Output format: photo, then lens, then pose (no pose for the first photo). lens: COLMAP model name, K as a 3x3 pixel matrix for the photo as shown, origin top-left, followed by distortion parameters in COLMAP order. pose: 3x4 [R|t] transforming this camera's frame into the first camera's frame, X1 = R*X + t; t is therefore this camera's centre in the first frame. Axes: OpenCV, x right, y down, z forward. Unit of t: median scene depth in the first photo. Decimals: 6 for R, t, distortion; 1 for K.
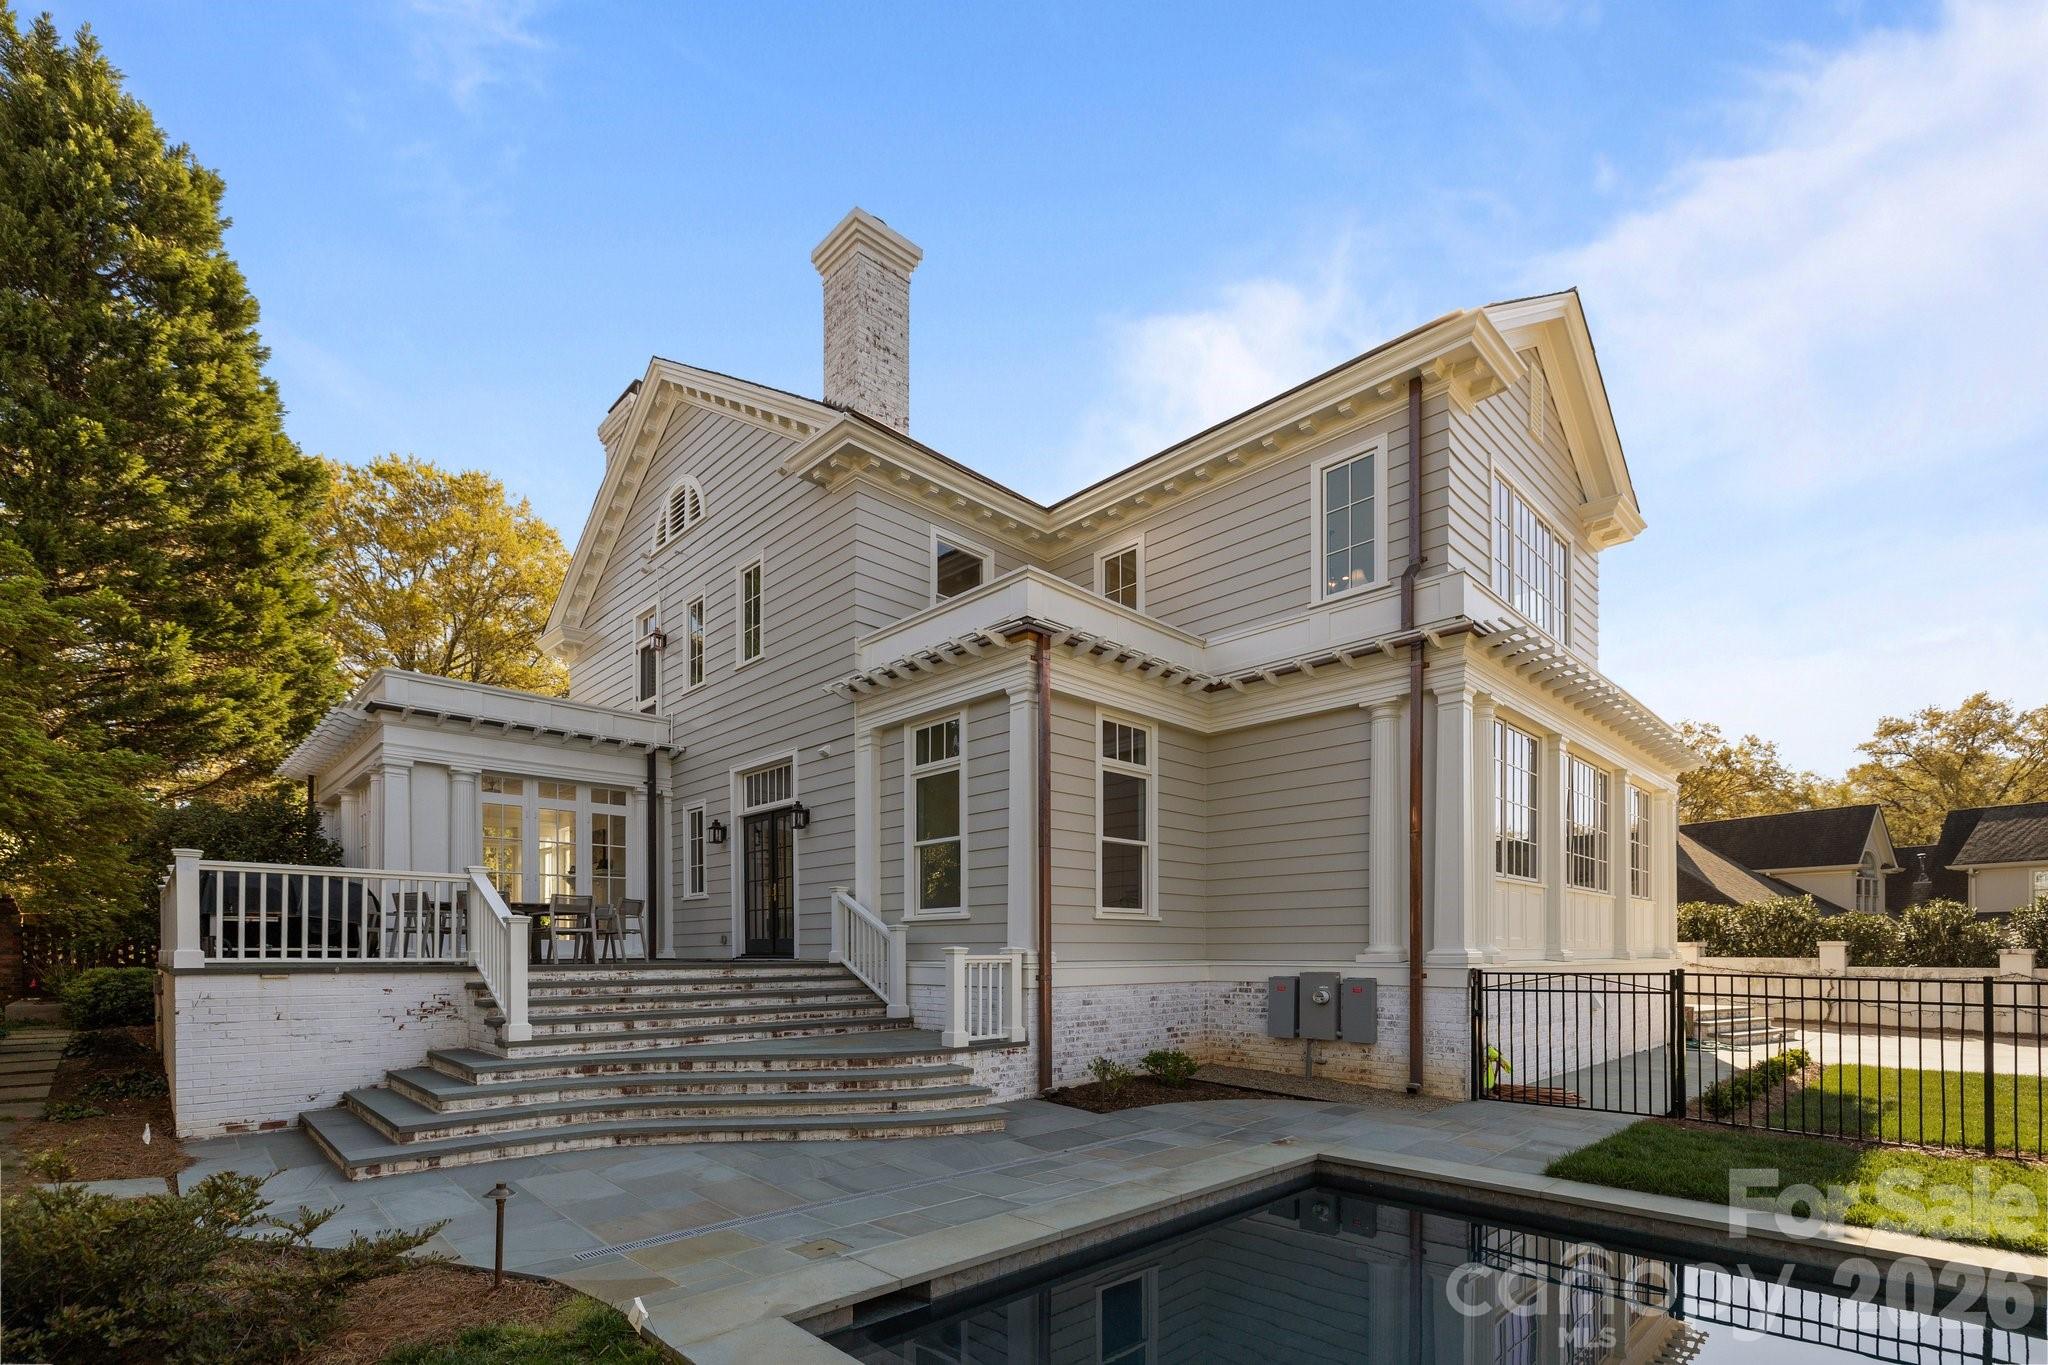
lens RADIAL K [[888.9, 0, 1104.7], [0, 888.9, 950.7], [0, 0, 1]] dist [0.002692, -0.000234]
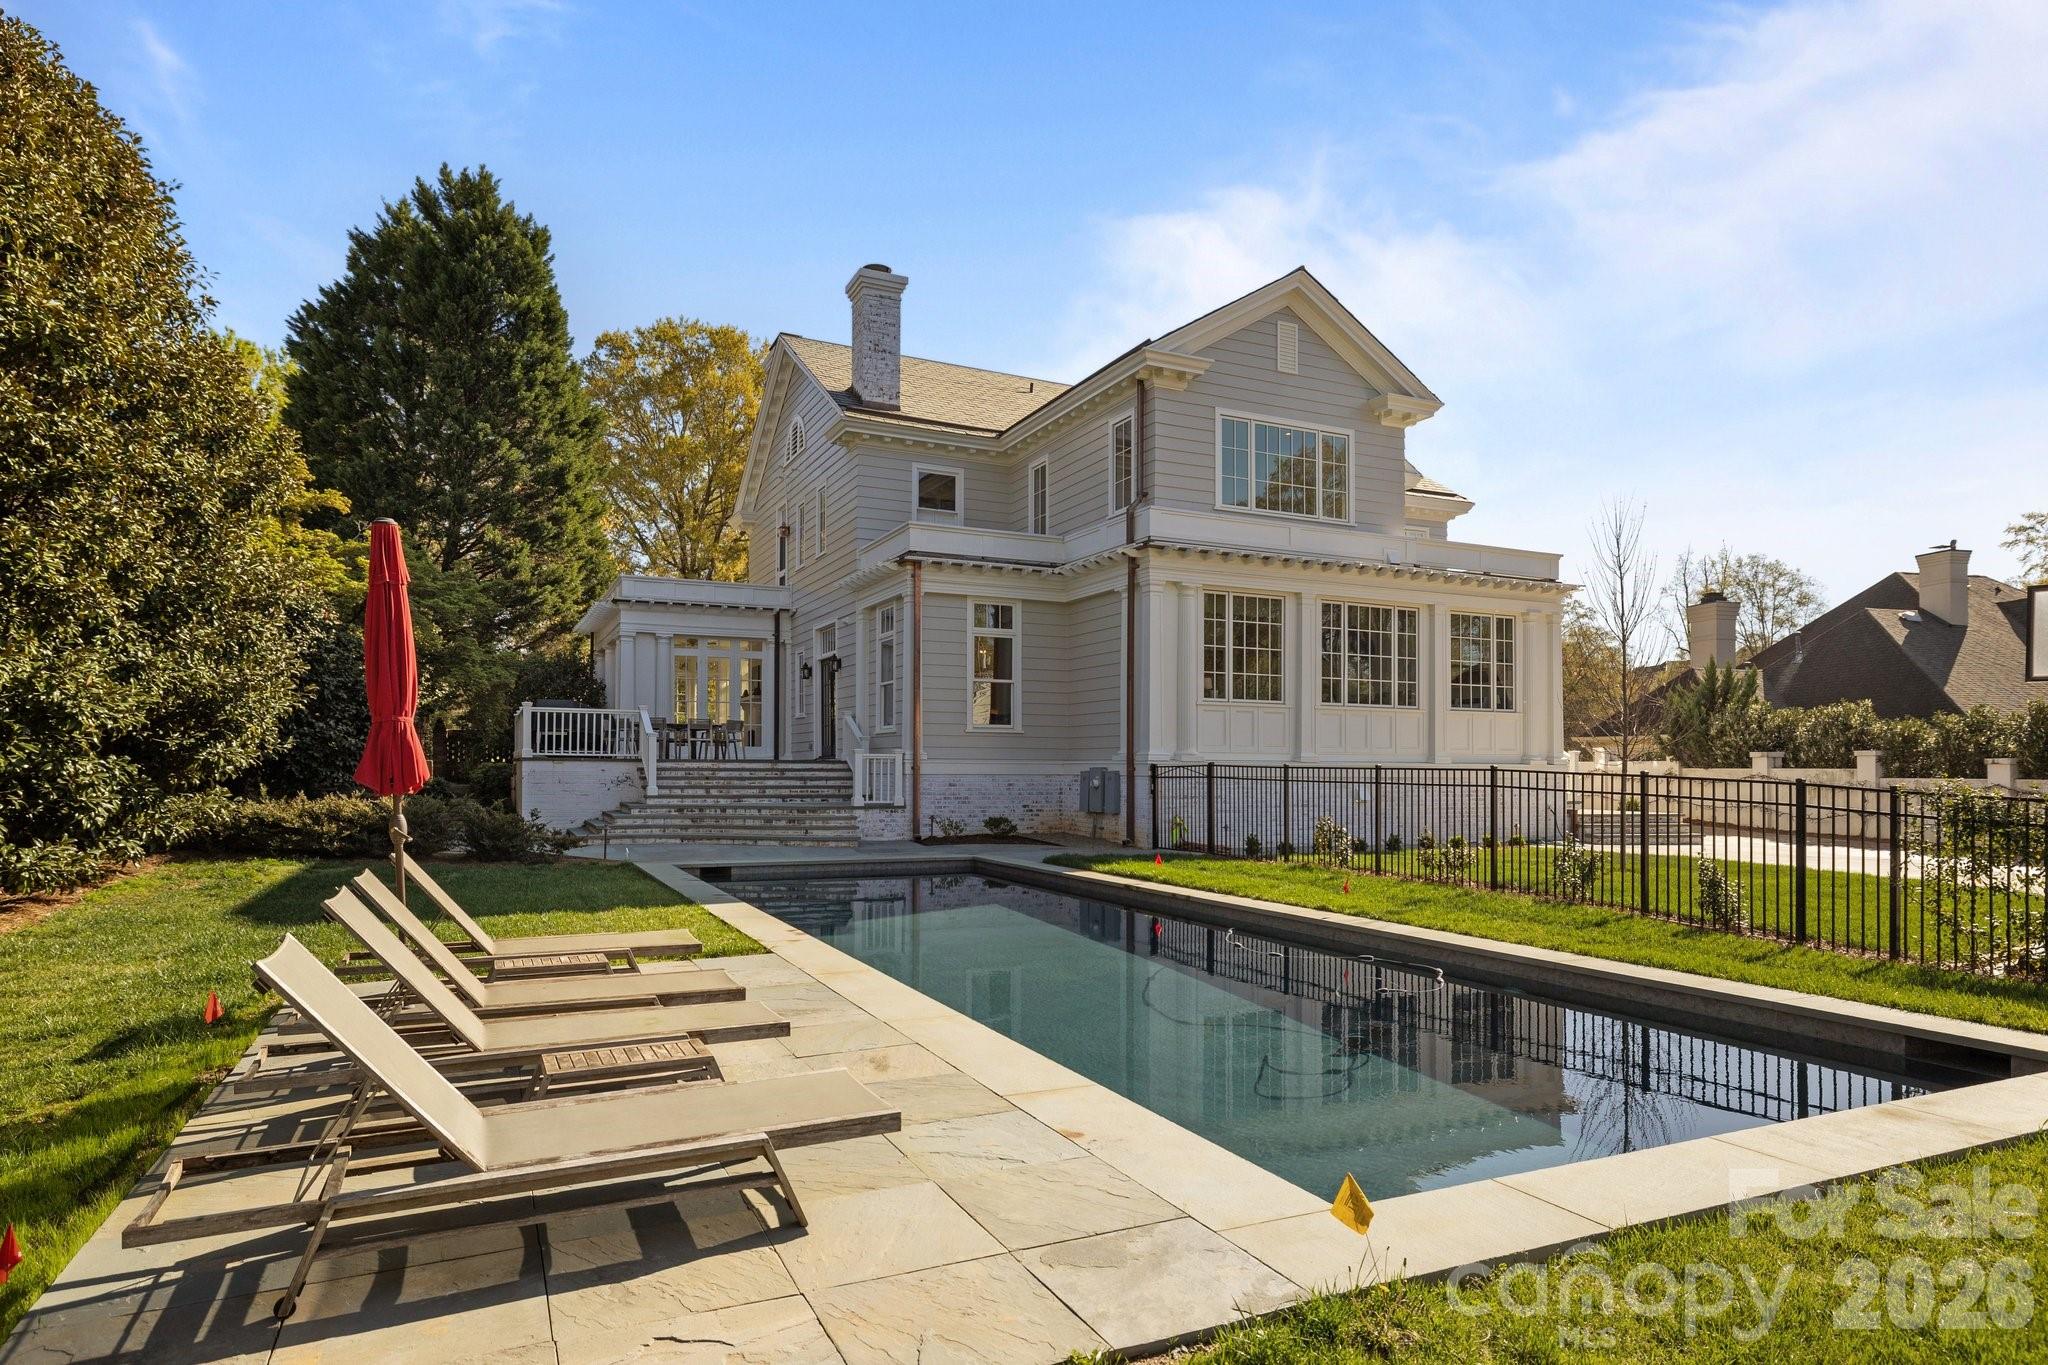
lens RADIAL K [[1147.7, 0, 1018.8], [0, 1147.7, 765.2], [0, 0, 1]] dist [-0.002517, -0.000552]
pose [[0.923332, 0.007357, -0.383931, 0.718871], [-0.007761, 0.999970, 0.000497, 0.017663], [0.383923, 0.002521, 0.923362, -0.699754]]
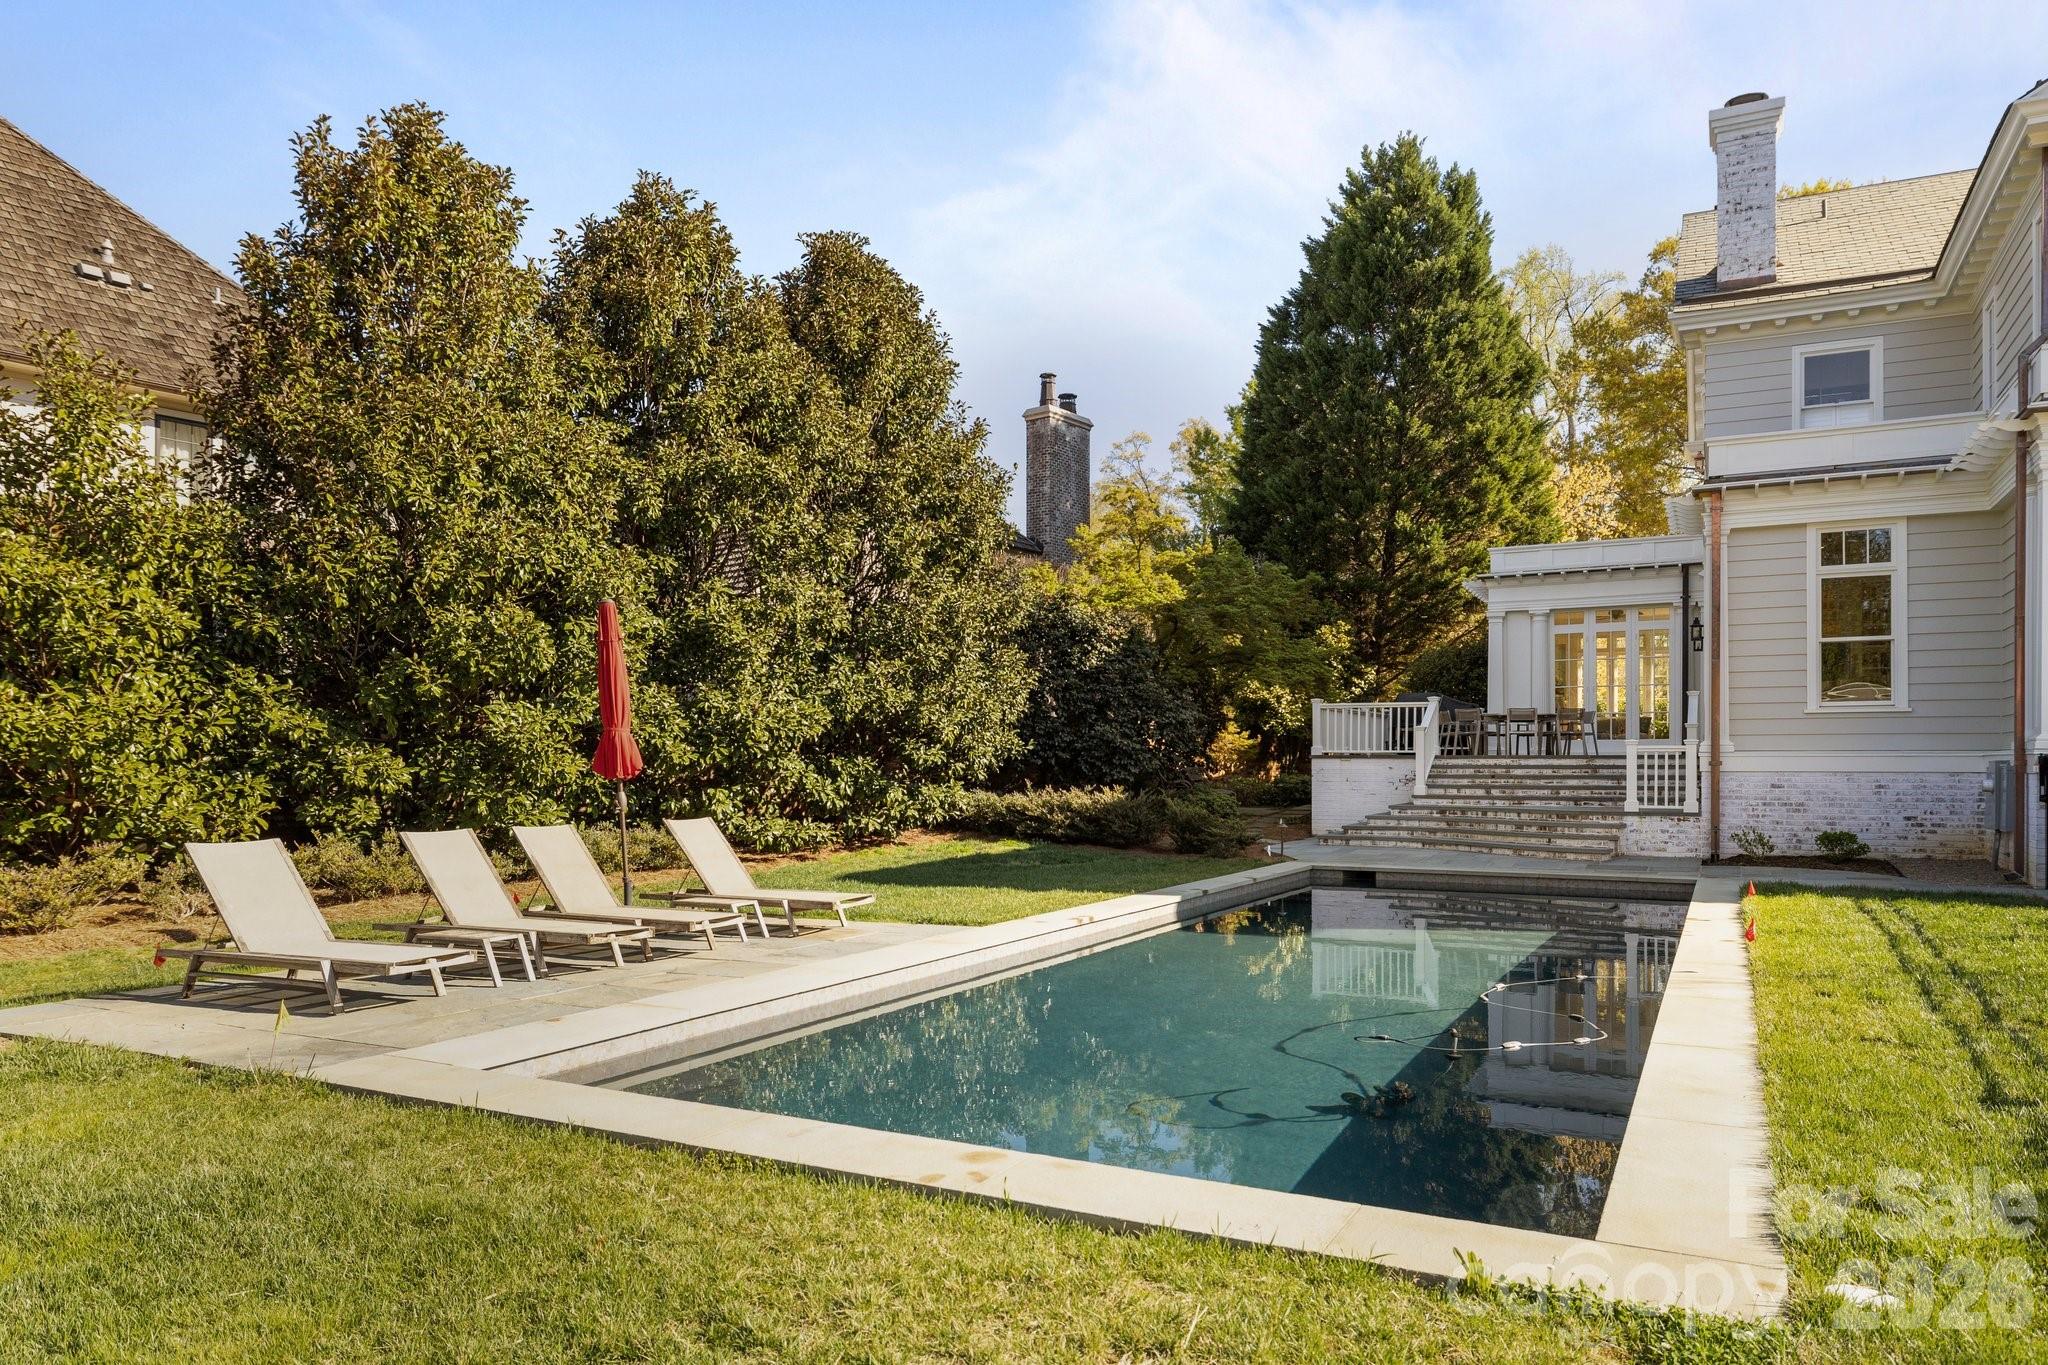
lens RADIAL K [[1310.0, 0, 970.9], [0, 1310.0, 773.8], [0, 0, 1]] dist [0.002219, 0.001894]
pose [[0.266394, 0.009920, -0.963813, 1.108985], [-0.000443, 0.999948, 0.010169, 0.020790], [0.963864, -0.002282, 0.266385, -0.393049]]
